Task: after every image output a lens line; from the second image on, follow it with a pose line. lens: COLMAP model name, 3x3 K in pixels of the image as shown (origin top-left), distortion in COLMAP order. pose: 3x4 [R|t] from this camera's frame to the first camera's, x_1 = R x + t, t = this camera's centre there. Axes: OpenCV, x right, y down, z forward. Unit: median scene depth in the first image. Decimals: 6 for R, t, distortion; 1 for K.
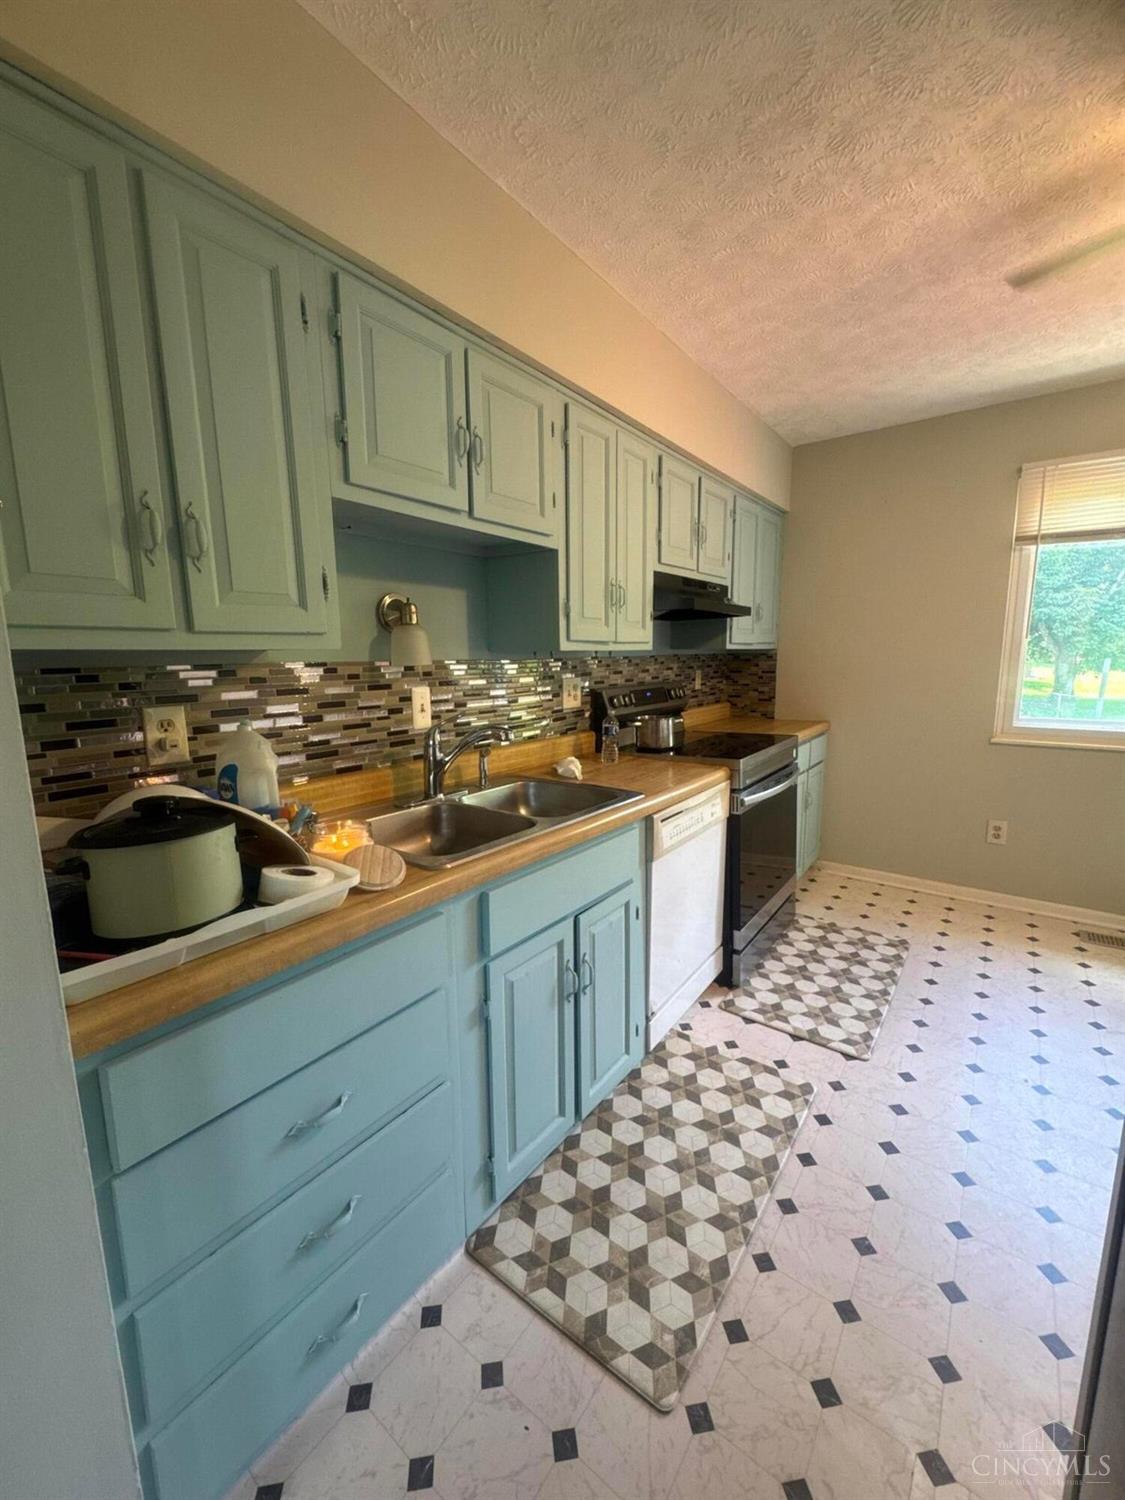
lens RADIAL K [[599.6, 0, 561.9], [0, 599.6, 747.6], [0, 0, 1]] dist [-0.005953, 0.001125]
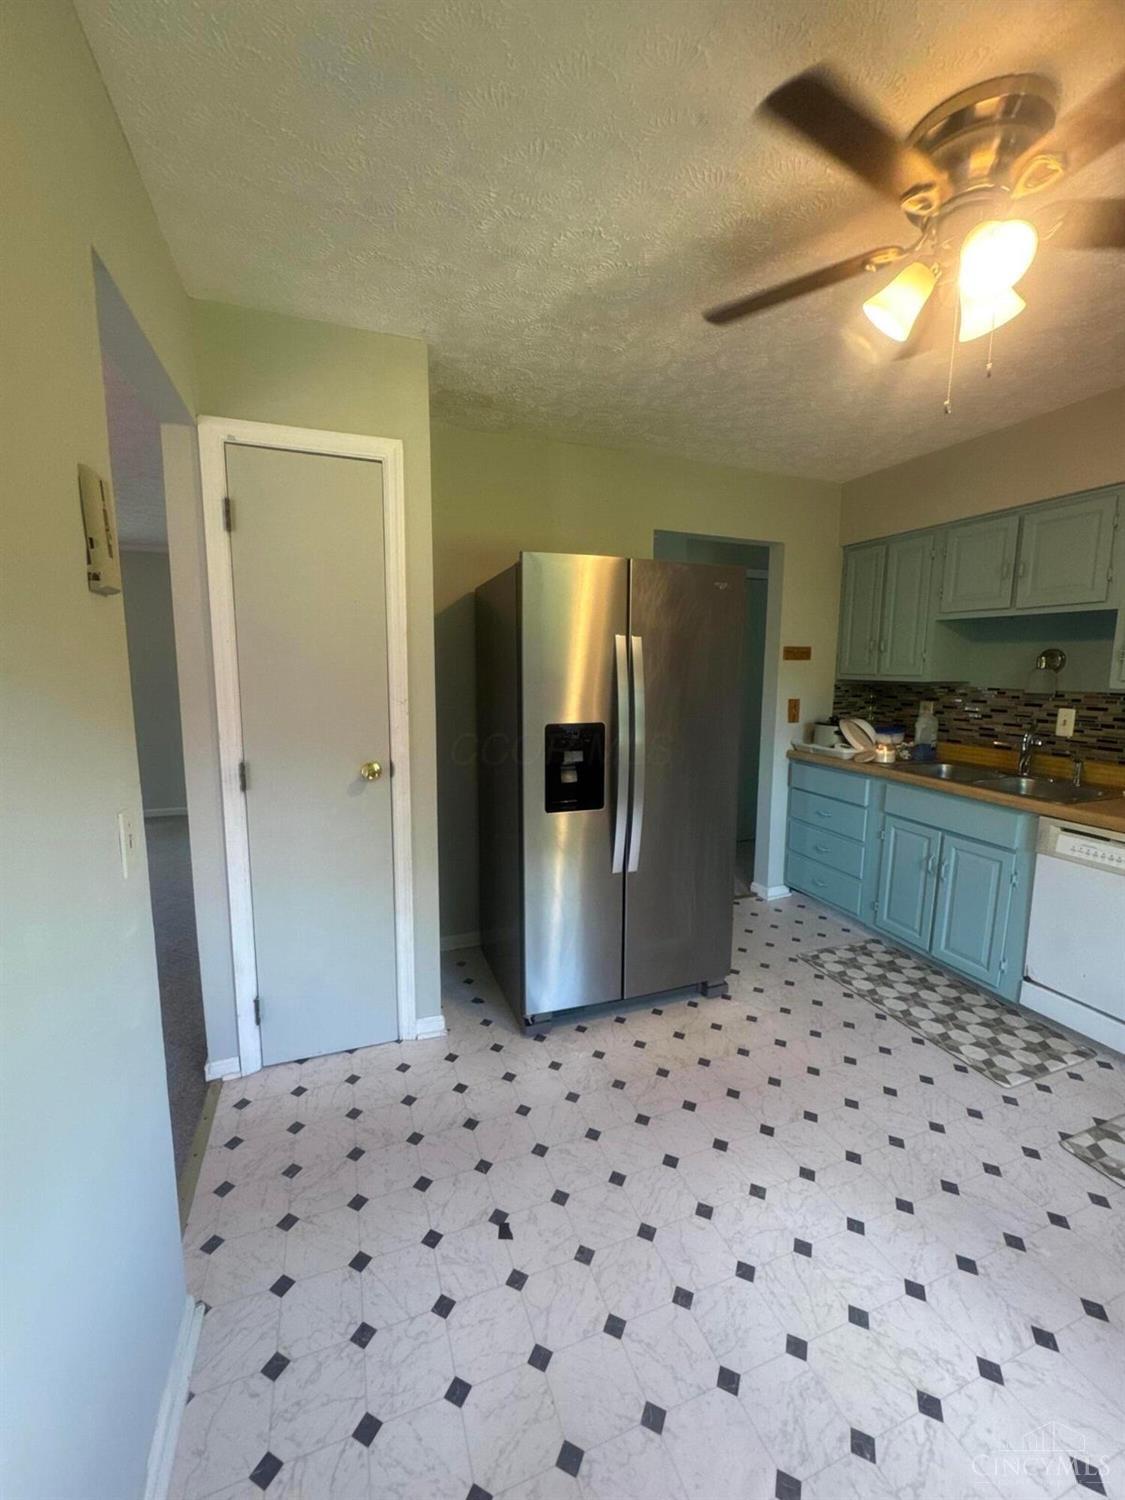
lens RADIAL K [[599.6, 0, 561.9], [0, 599.6, 747.6], [0, 0, 1]] dist [-0.005953, 0.001125]
pose [[-0.540698, 0.120595, -0.832527, 1.461546], [-0.130957, 0.965538, 0.224914, -0.152309], [0.830961, 0.230636, -0.506272, 0.625160]]
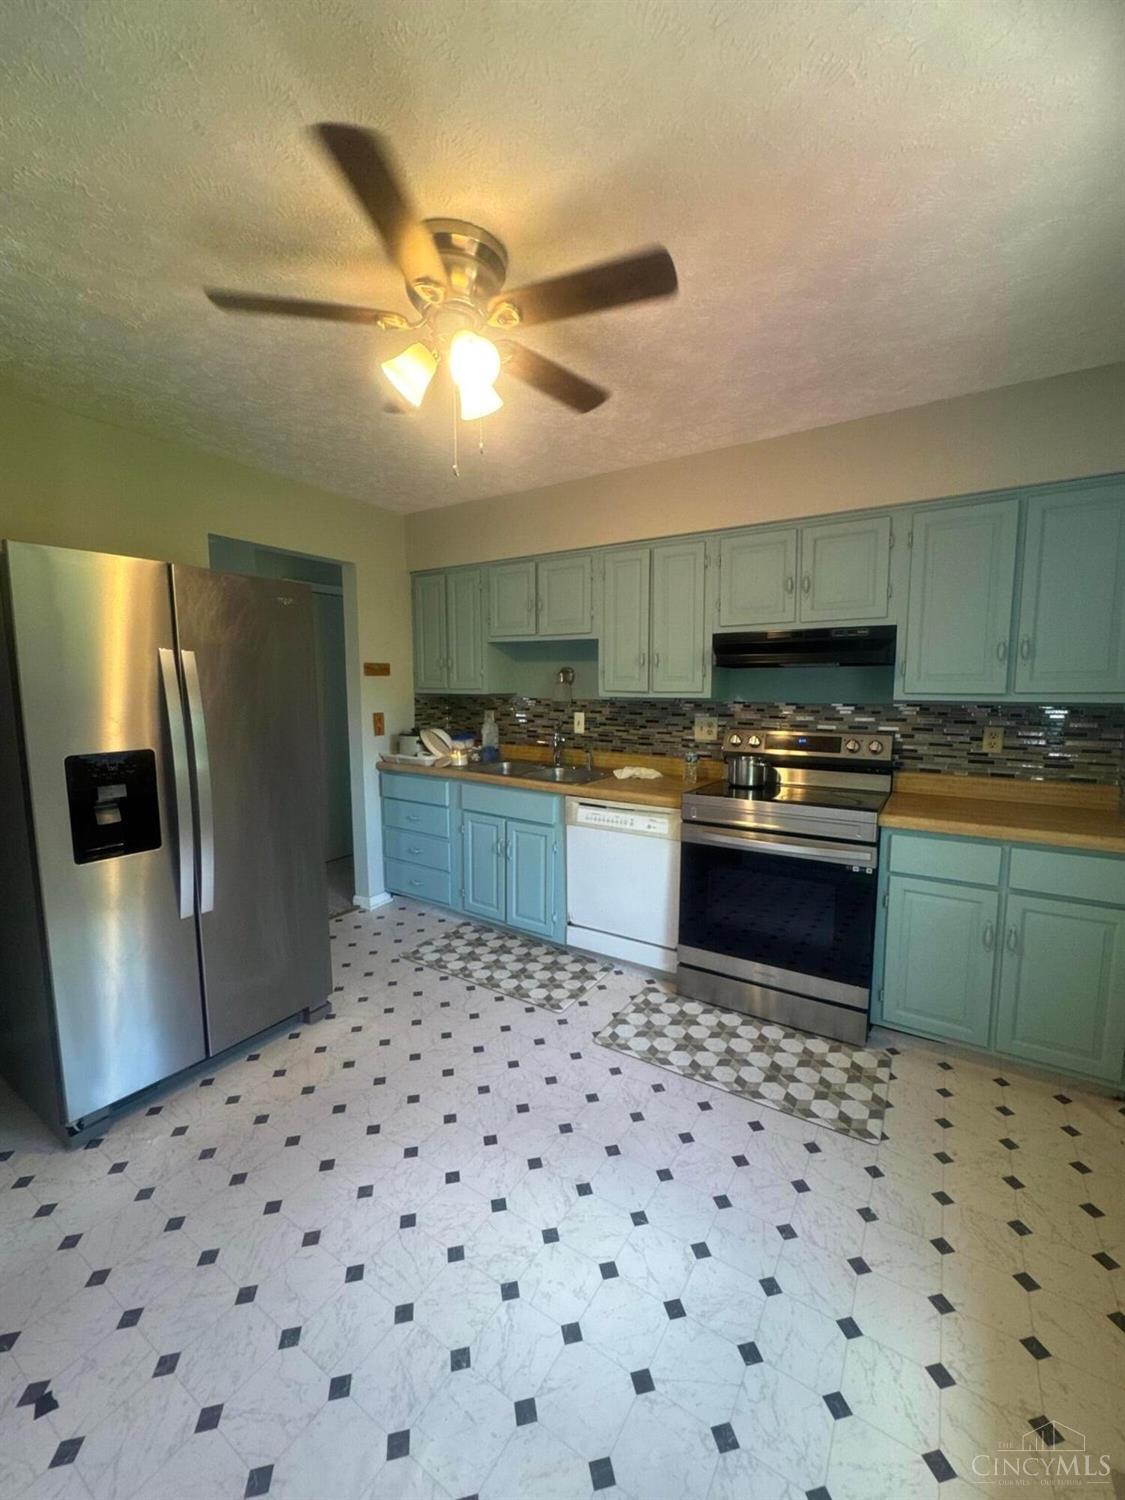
lens RADIAL K [[599.6, 0, 561.9], [0, 599.6, 747.6], [0, 0, 1]] dist [-0.005953, 0.001125]
pose [[0.068644, 0.118874, -0.990534, 1.485218], [-0.154756, 0.982126, 0.107141, -0.163106], [0.985565, 0.145936, 0.085814, 0.678508]]
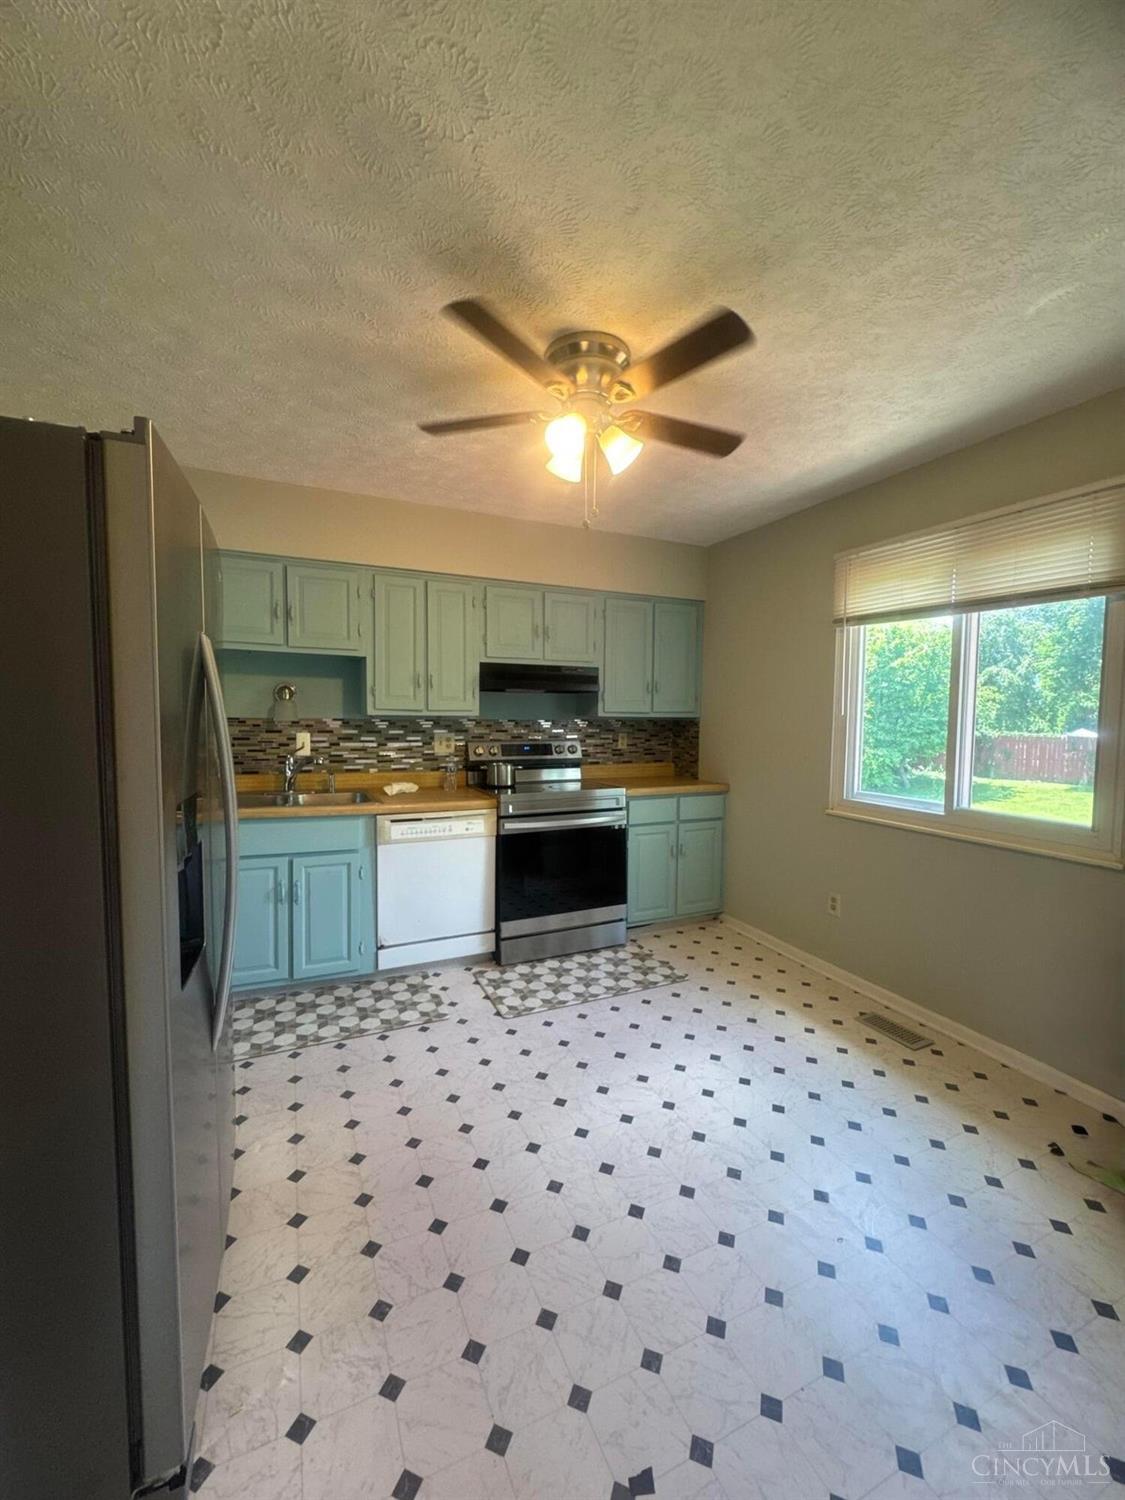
lens RADIAL K [[599.6, 0, 561.9], [0, 599.6, 747.6], [0, 0, 1]] dist [-0.005953, 0.001125]
pose [[0.876018, 0.052239, -0.479441, 1.131854], [-0.097725, 0.992721, -0.070395, -0.004881], [0.472273, 0.108521, 0.874746, -0.179778]]
